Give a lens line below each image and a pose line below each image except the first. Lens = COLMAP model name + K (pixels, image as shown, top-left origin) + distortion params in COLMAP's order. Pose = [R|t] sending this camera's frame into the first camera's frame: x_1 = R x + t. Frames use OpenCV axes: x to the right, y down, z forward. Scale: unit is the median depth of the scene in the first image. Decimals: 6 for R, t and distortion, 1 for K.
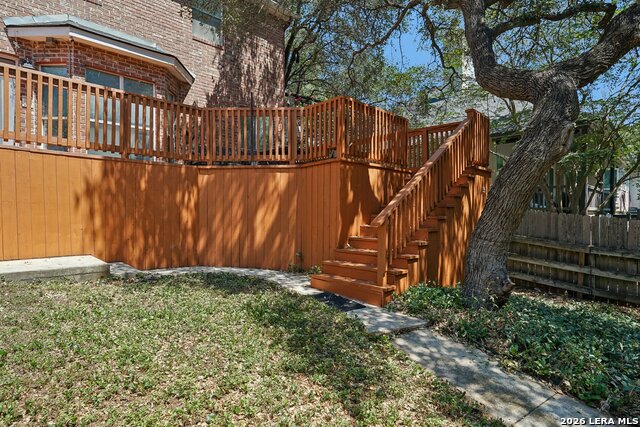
lens RADIAL K [[350.2, 0, 320.0], [0, 350.2, 213.5], [0, 0, 1]] dist [0.000580, -0.000113]
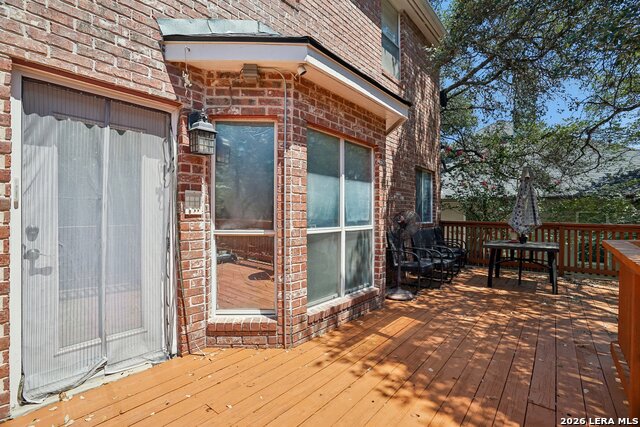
lens RADIAL K [[304.0, 0, 320.0], [0, 304.0, 213.5], [0, 0, 1]] dist [-0.066594, -0.000202]
pose [[0.995111, -0.000319, 0.098758, -0.709394], [0.001146, 0.999965, -0.008311, -0.301543], [-0.098752, 0.008384, 0.995077, 0.599893]]
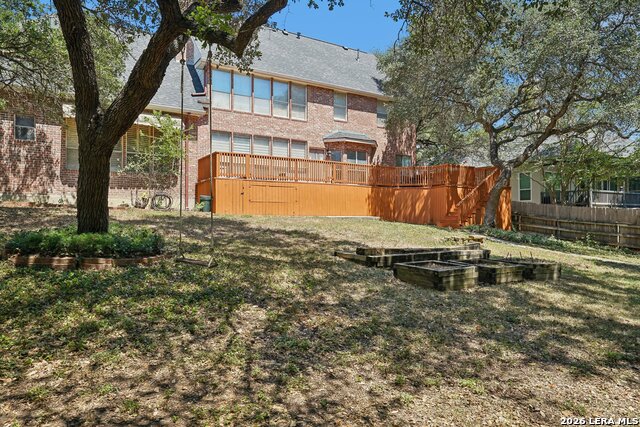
lens RADIAL K [[403.3, 0, 320.0], [0, 403.3, 213.5], [0, 0, 1]] dist [0.000031, -0.000264]
pose [[0.972354, 0.000878, -0.233508, -0.154700], [-0.001501, 0.999996, -0.002493, 0.074975], [0.233505, 0.002774, 0.972352, -2.091051]]
